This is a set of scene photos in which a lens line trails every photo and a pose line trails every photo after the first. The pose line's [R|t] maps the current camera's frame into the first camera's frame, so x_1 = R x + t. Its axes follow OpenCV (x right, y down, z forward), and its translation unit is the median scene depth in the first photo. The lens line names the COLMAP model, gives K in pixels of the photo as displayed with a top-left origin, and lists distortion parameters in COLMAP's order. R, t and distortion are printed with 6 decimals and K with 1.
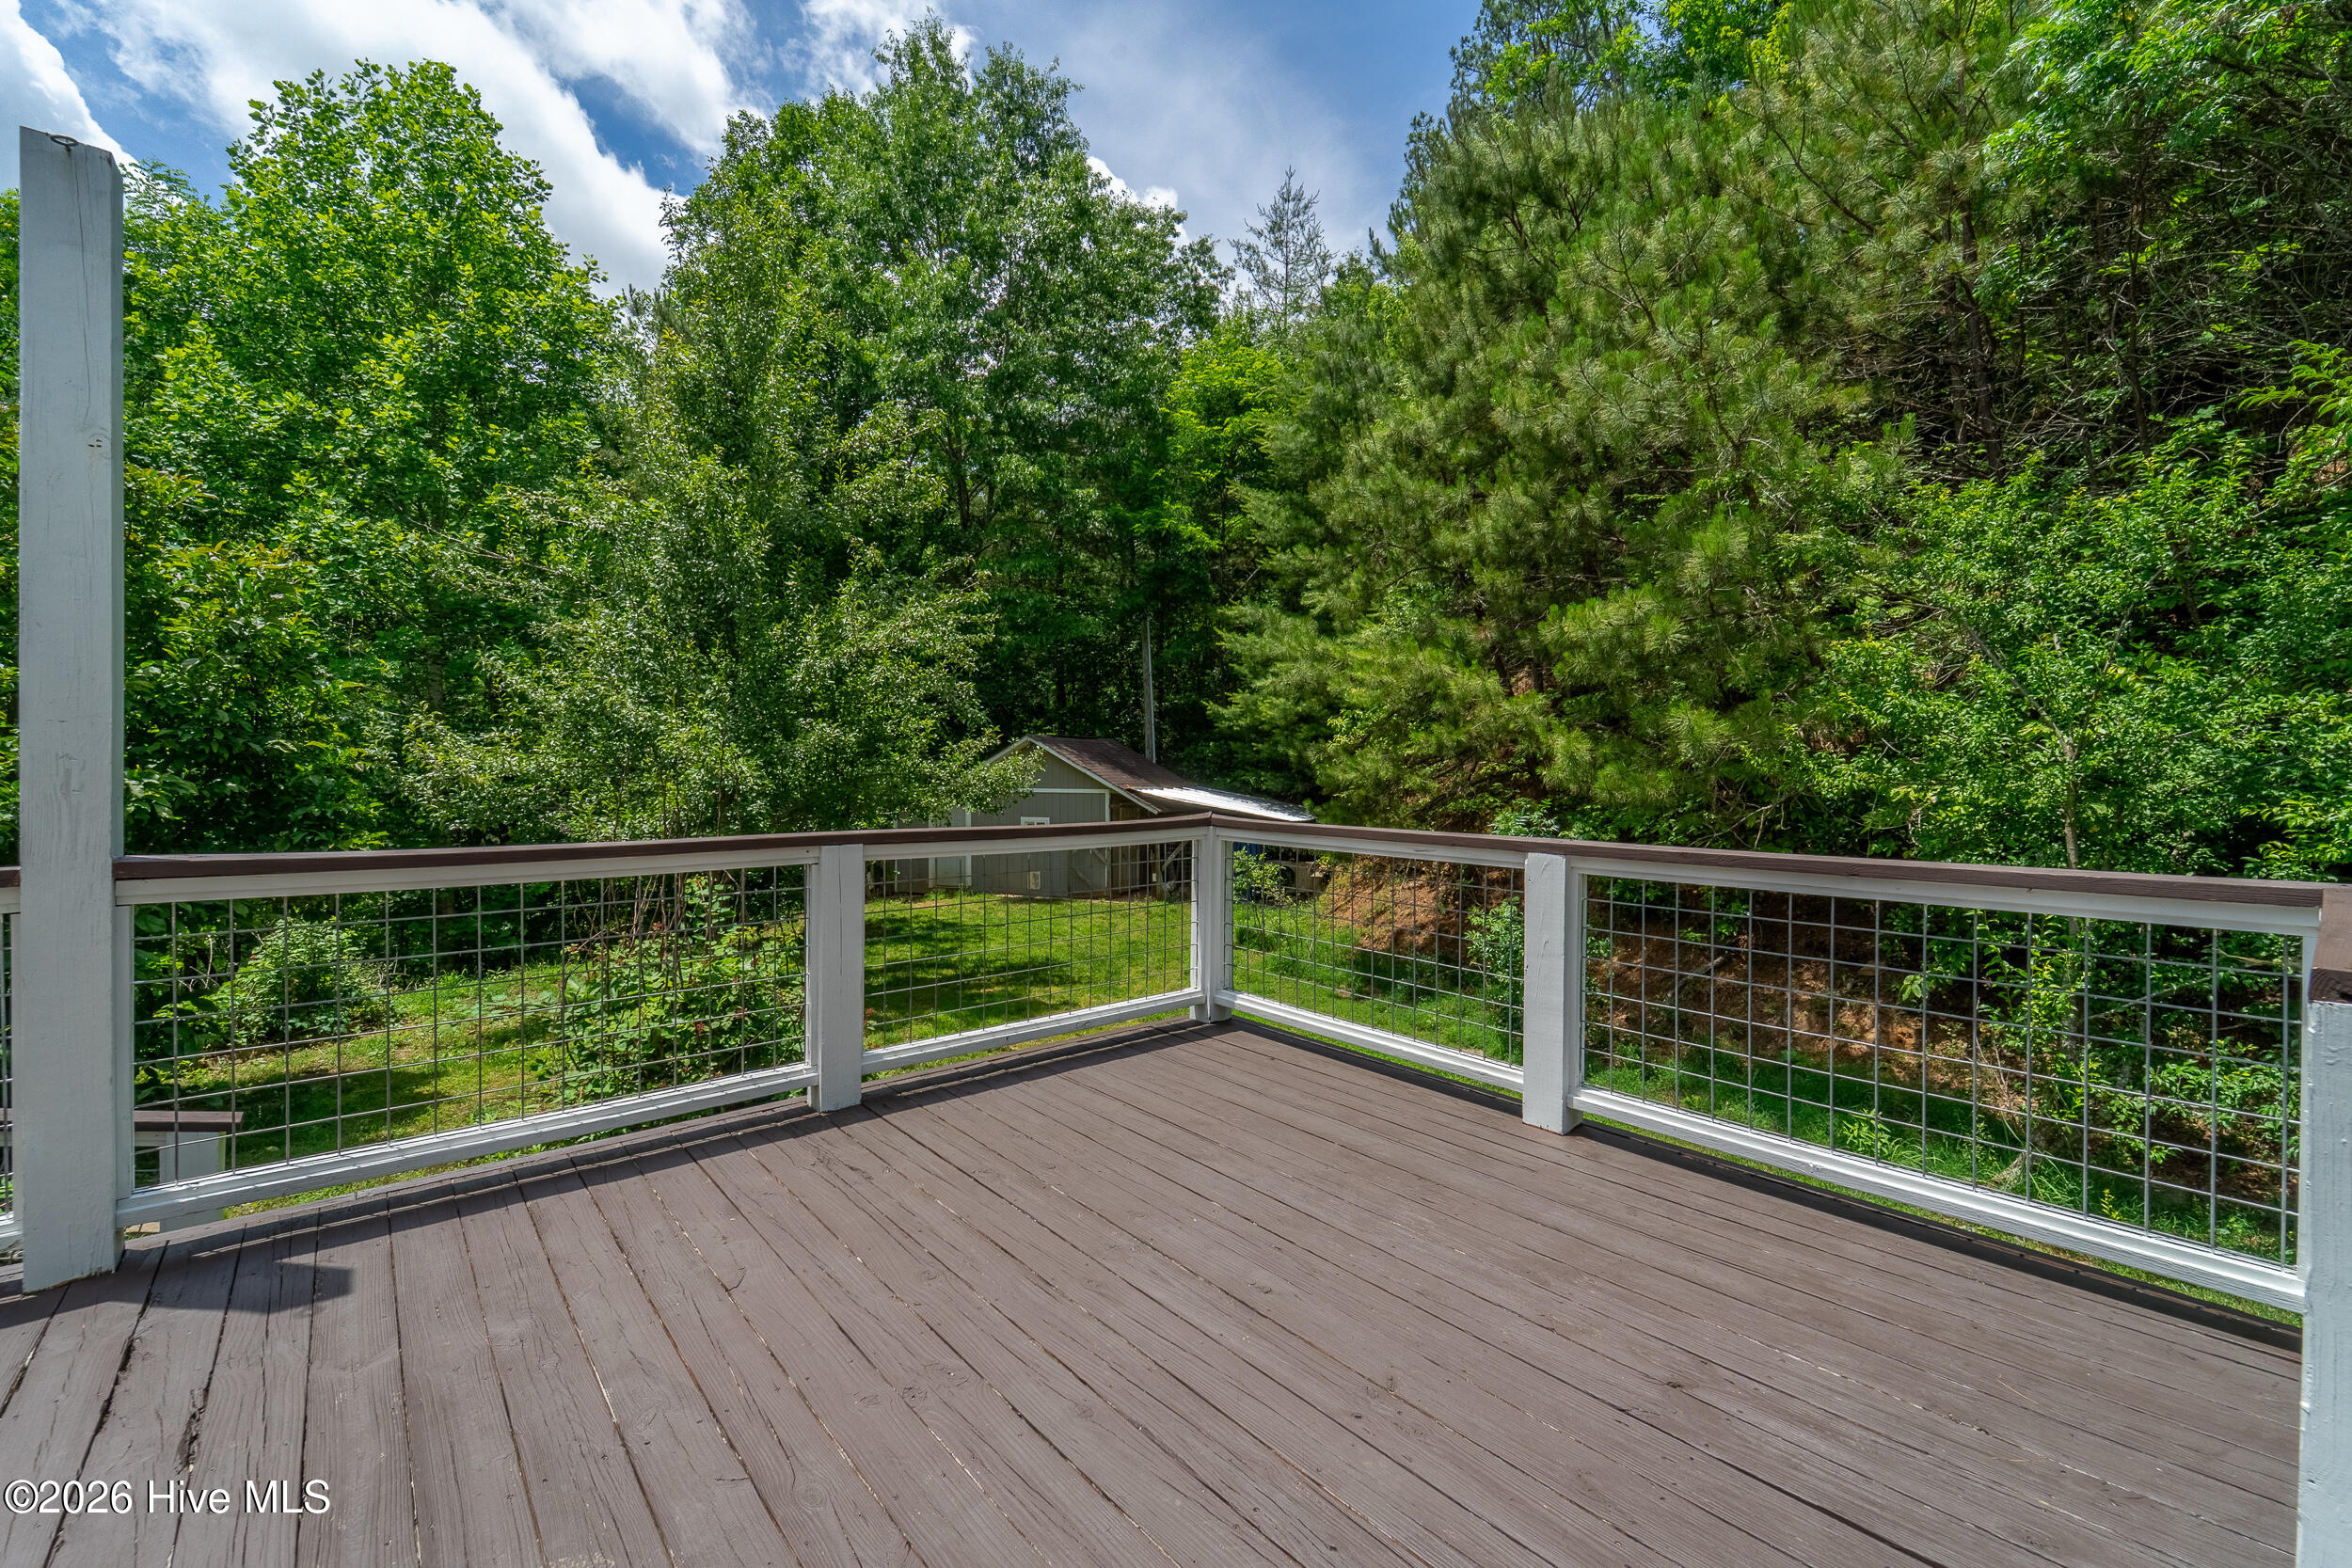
lens RADIAL K [[974.6, 0, 1190.0], [0, 974.6, 781.8], [0, 0, 1]] dist [0.002248, -0.000136]
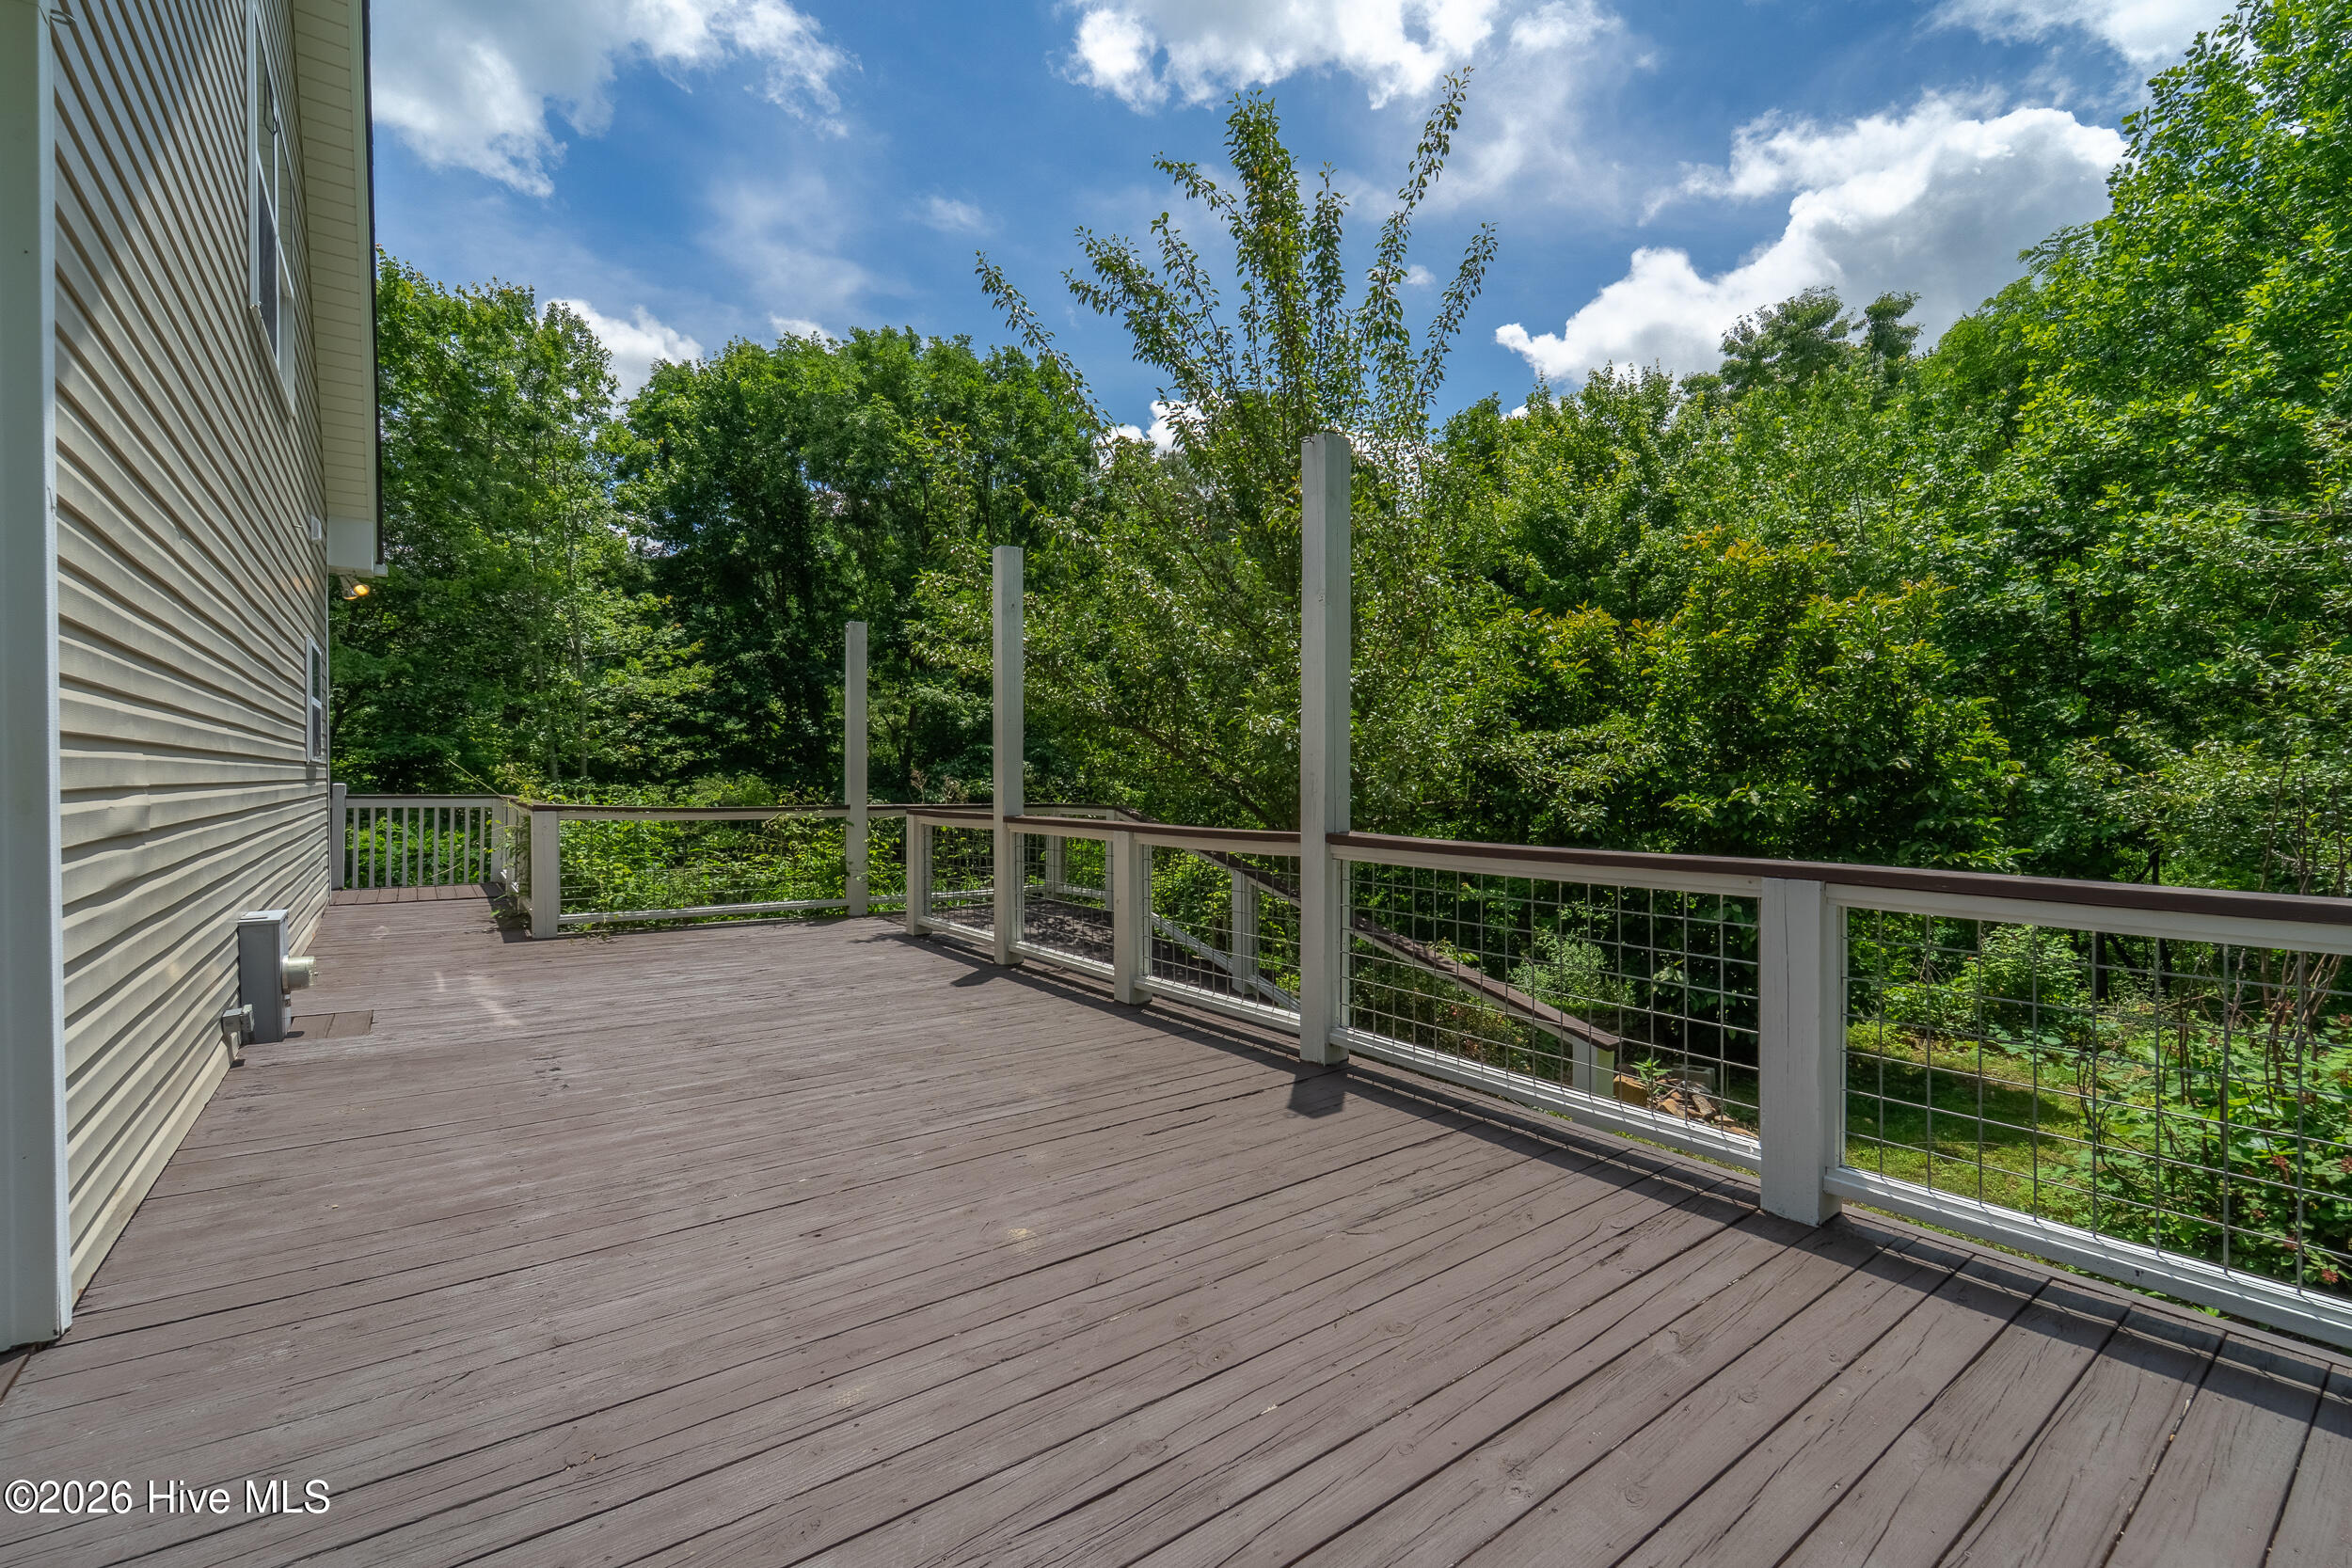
lens RADIAL K [[953.5, 0, 1179.6], [0, 953.5, 793.2], [0, 0, 1]] dist [-0.000040, -0.000316]
pose [[-0.050185, 0.011737, -0.998671, 0.160057], [-0.017640, 0.999765, 0.012637, -0.001962], [0.998584, 0.018250, -0.049966, 0.207517]]
